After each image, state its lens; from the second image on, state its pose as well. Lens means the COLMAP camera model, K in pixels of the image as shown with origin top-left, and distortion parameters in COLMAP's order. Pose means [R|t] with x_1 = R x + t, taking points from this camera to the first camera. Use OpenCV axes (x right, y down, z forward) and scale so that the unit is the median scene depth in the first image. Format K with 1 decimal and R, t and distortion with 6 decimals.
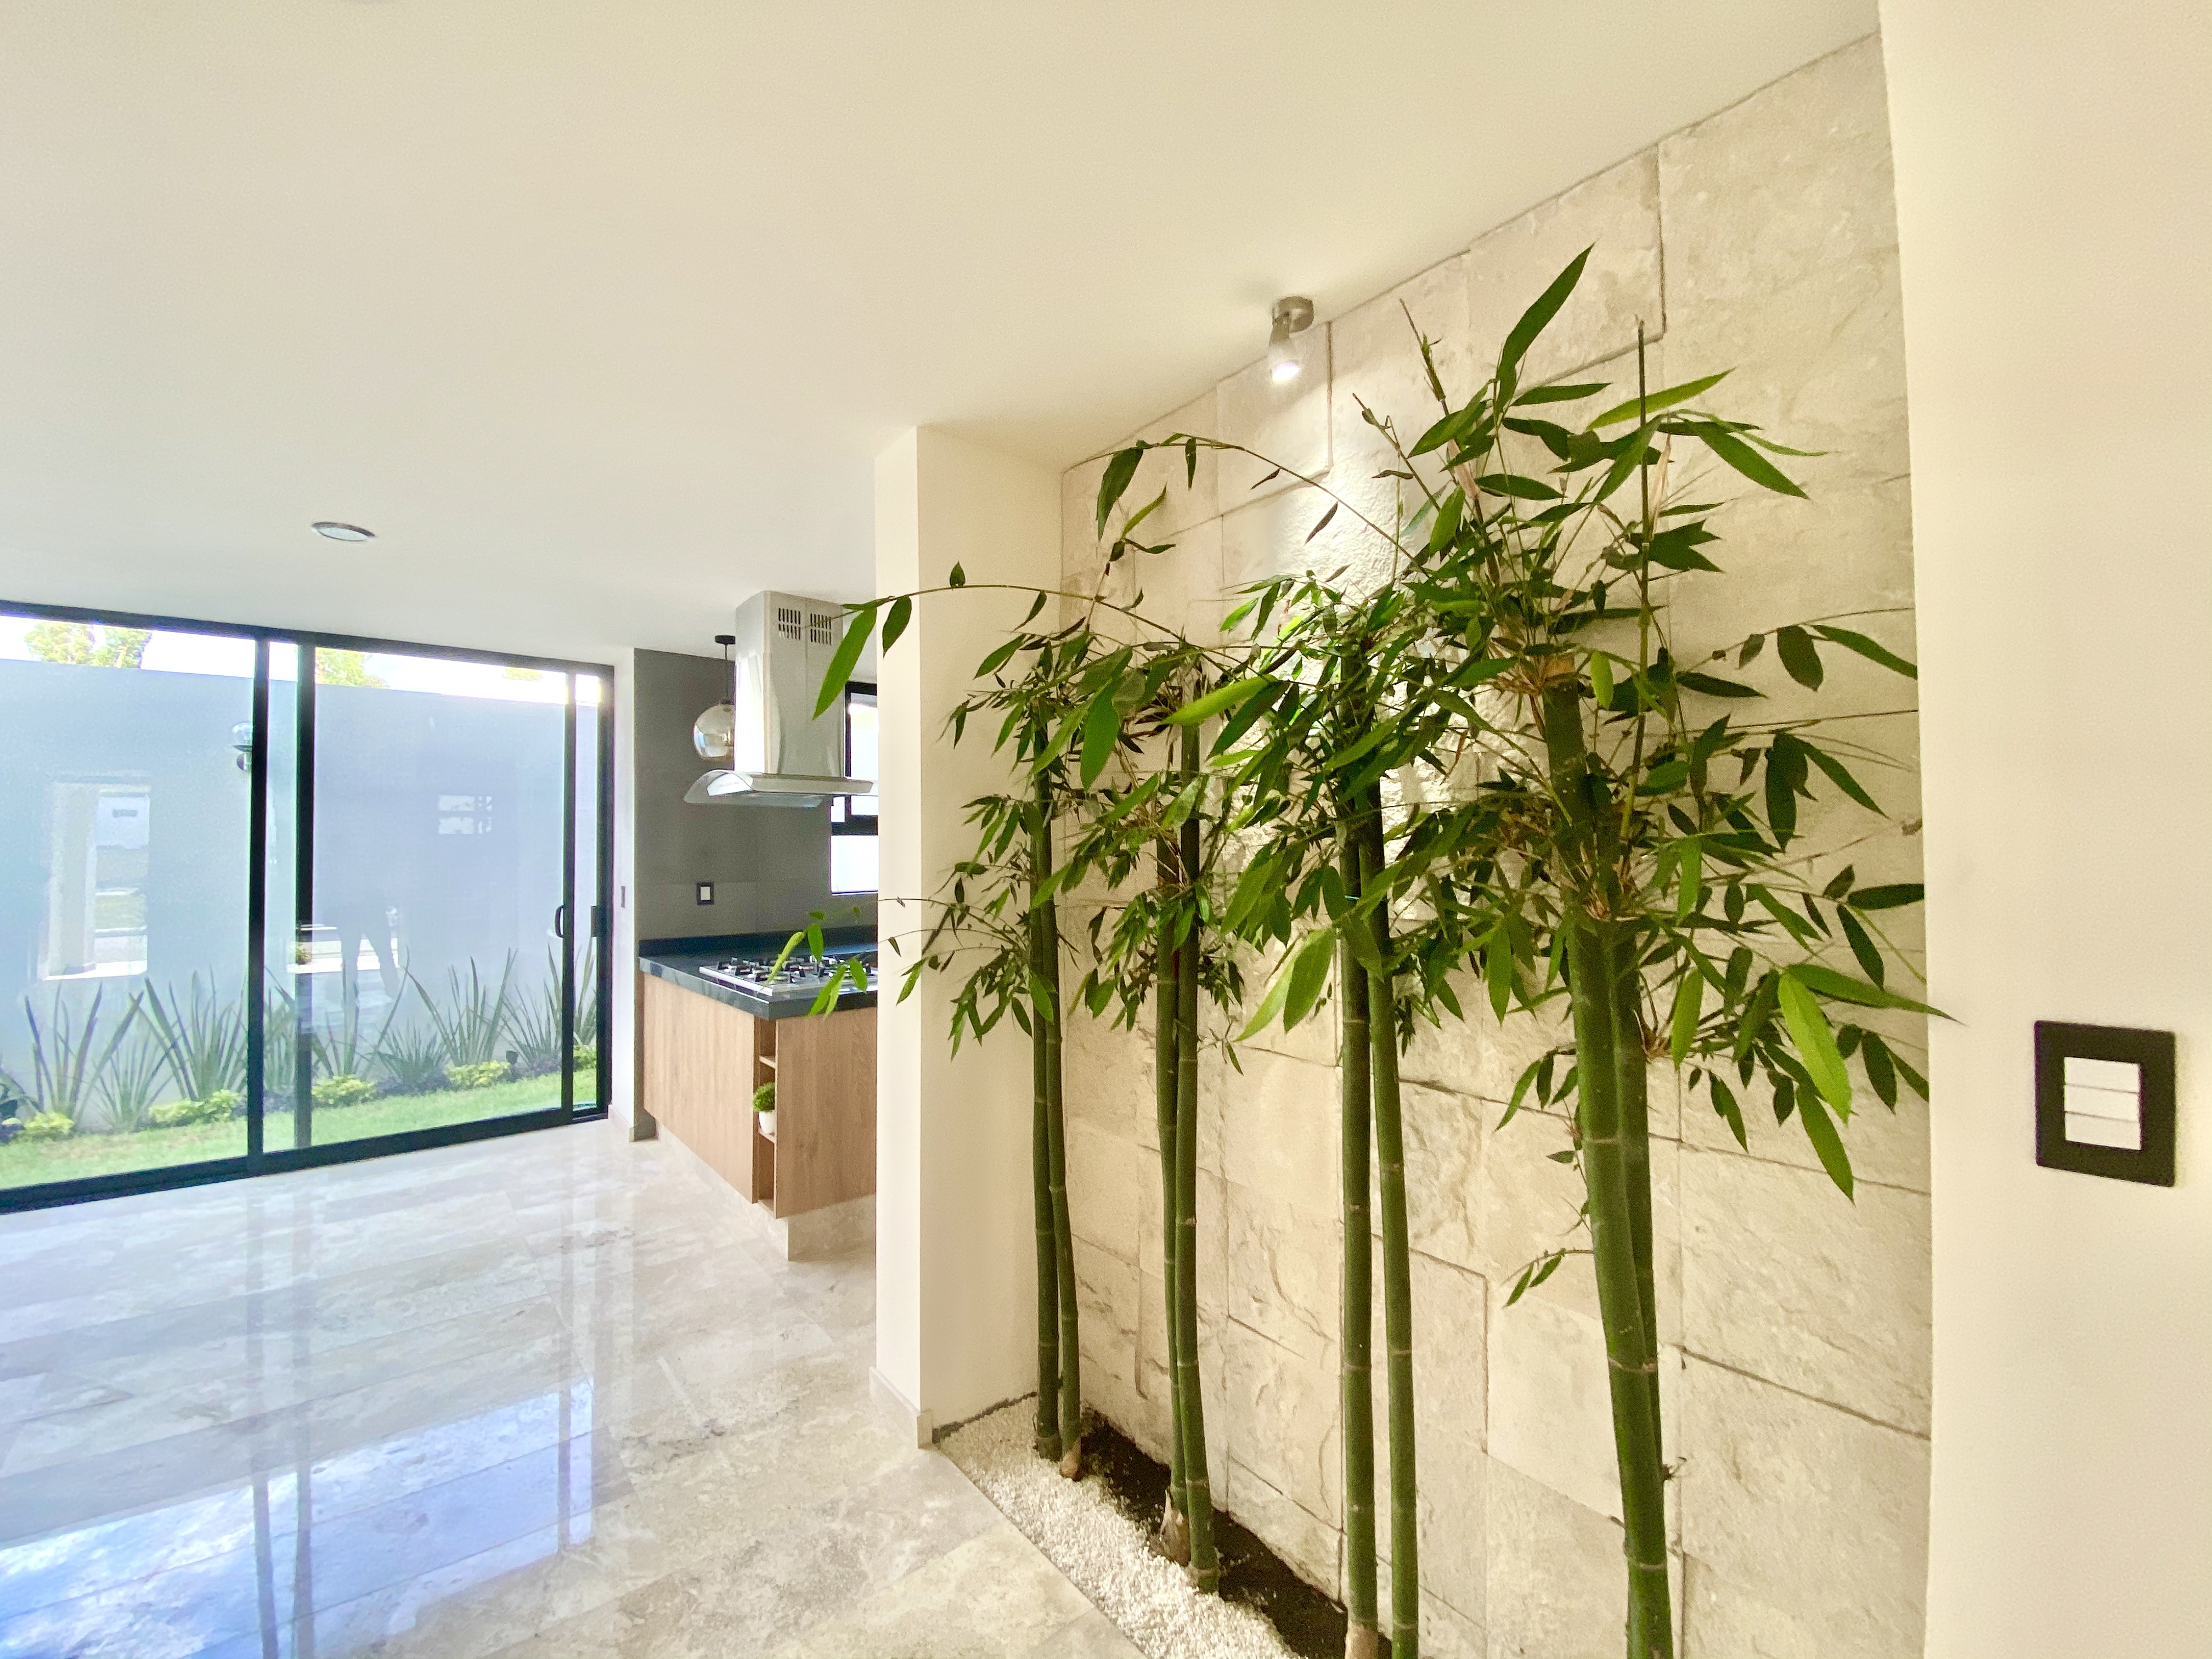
lens RADIAL K [[907.2, 0, 1102.7], [0, 907.2, 840.6], [0, 0, 1]] dist [-0.003335, -0.001955]
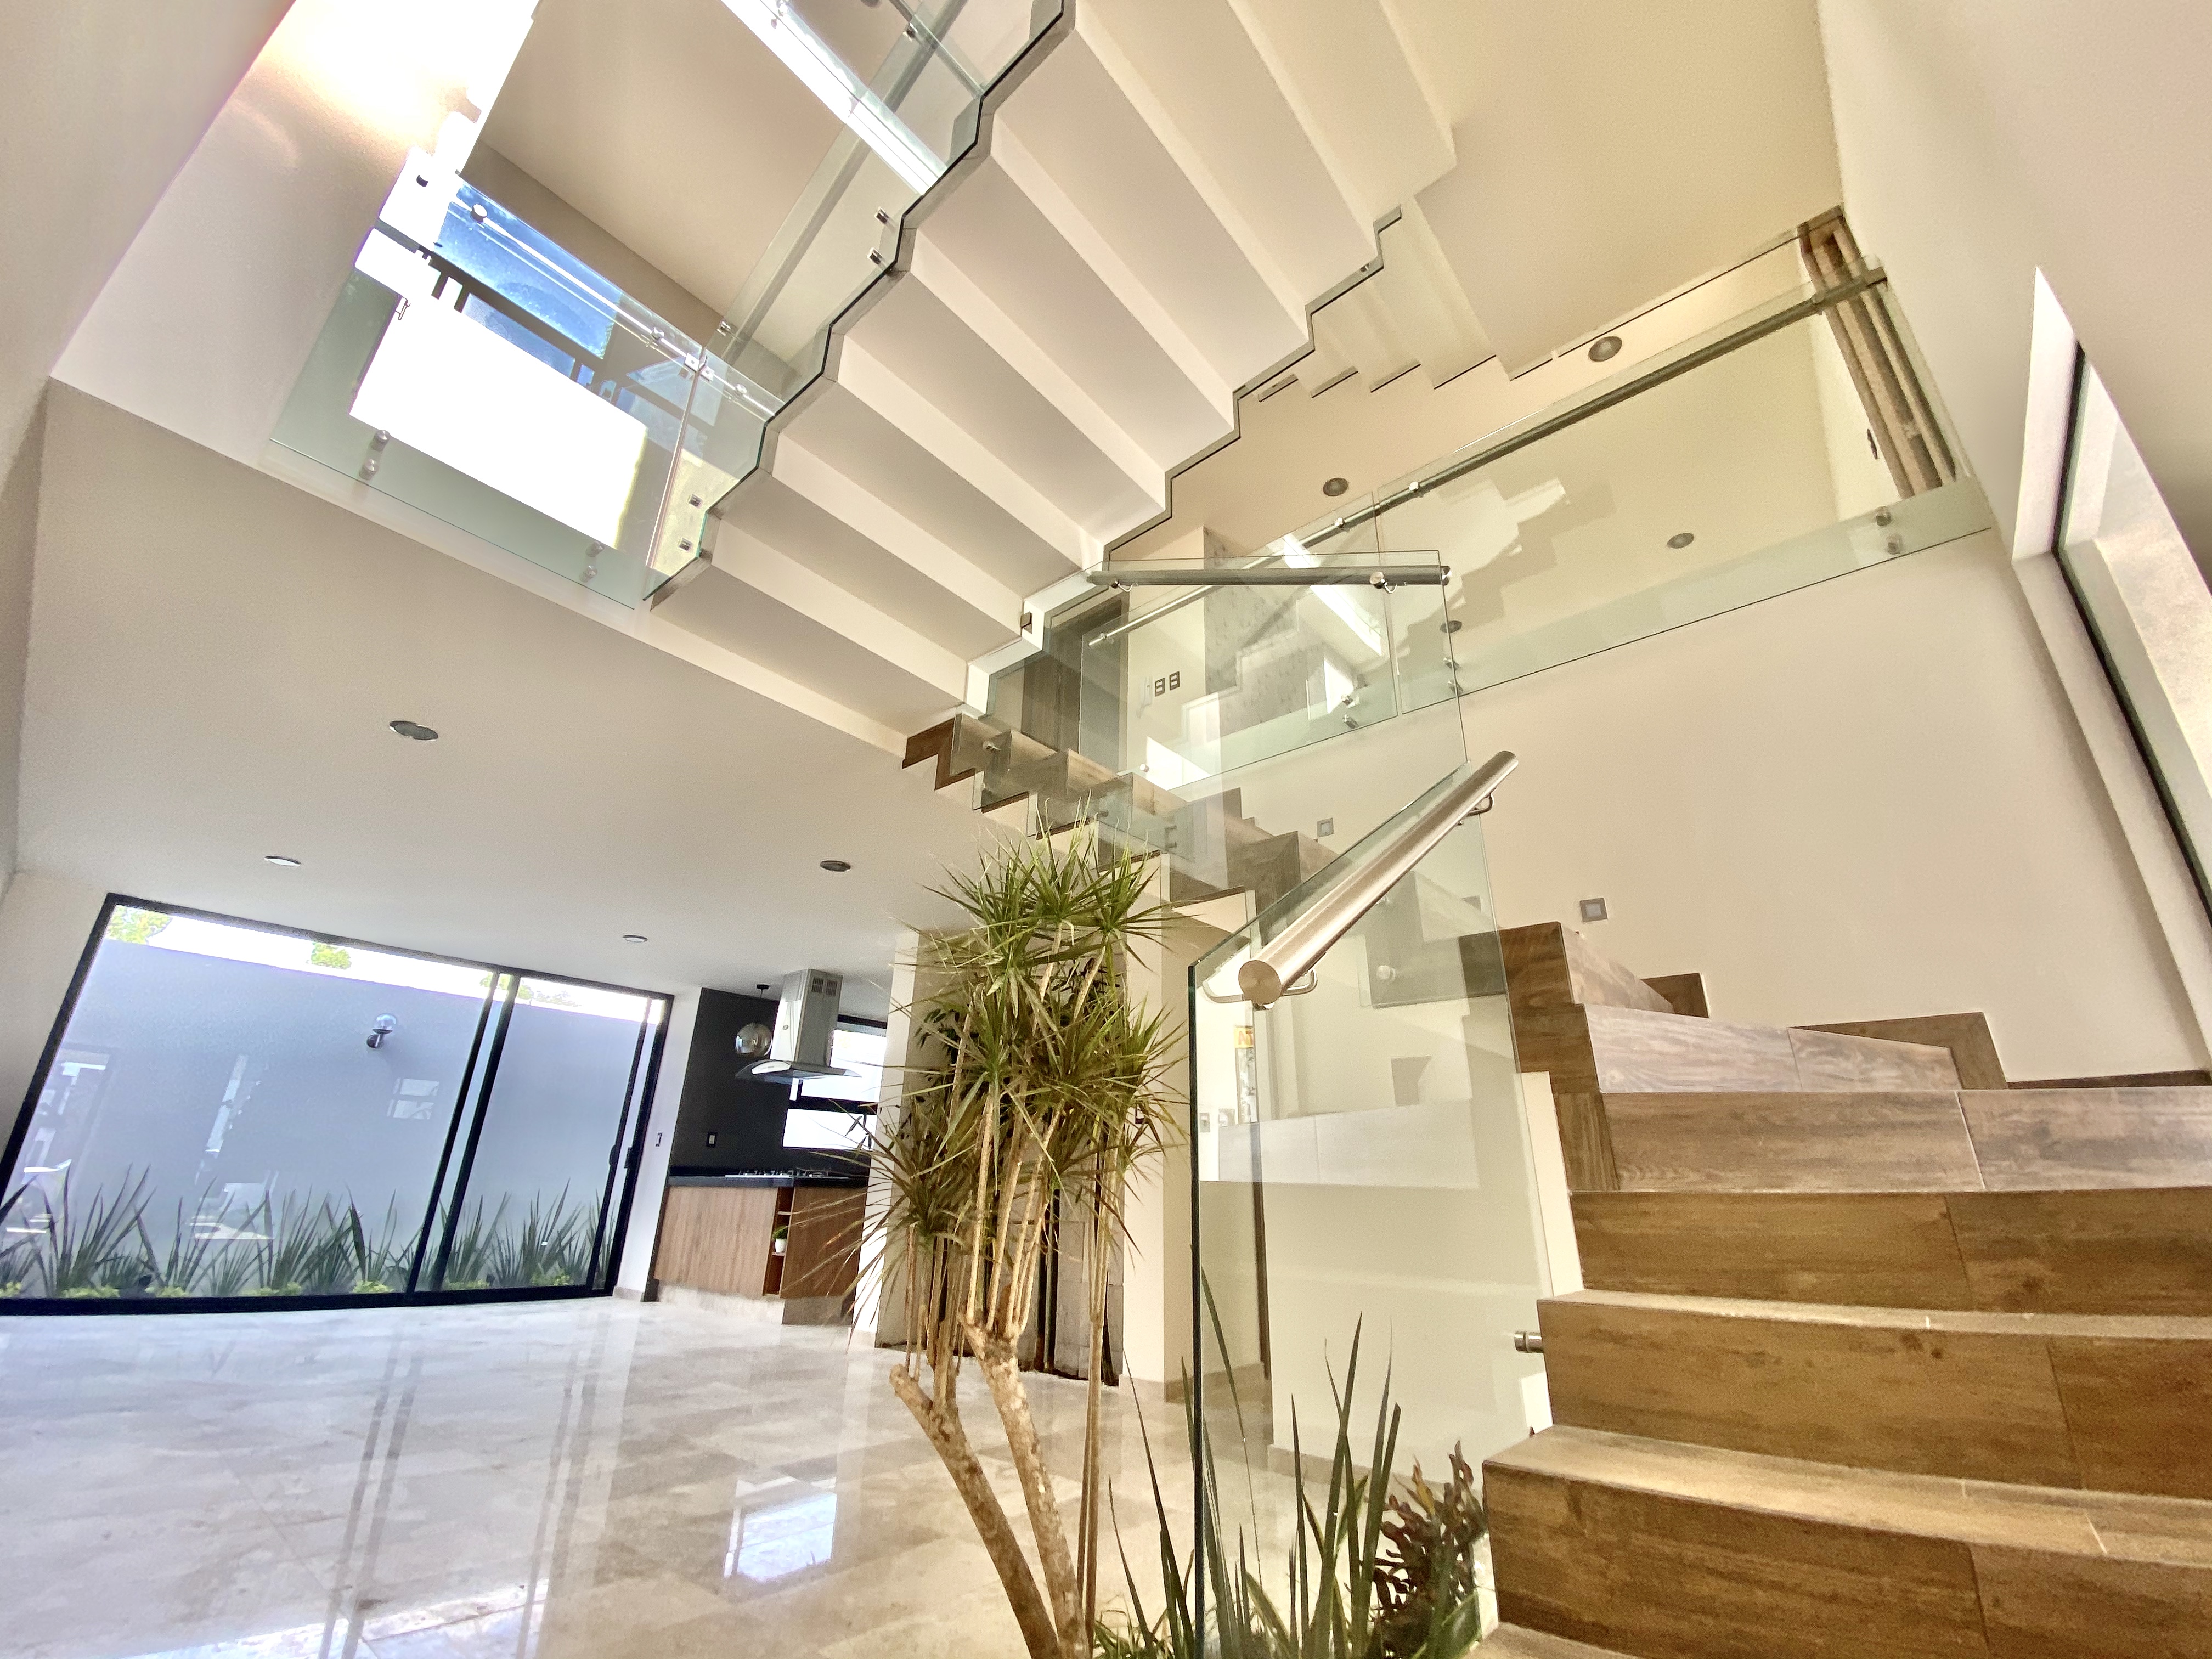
lens RADIAL K [[907.2, 0, 1113.0], [0, 907.2, 836.6], [0, 0, 1]] dist [-0.003335, -0.001955]
pose [[0.982110, 0.088713, 0.166102, -0.059135], [-0.023628, 0.933160, -0.358685, 0.138875], [-0.186820, 0.348343, 0.918561, -0.954746]]
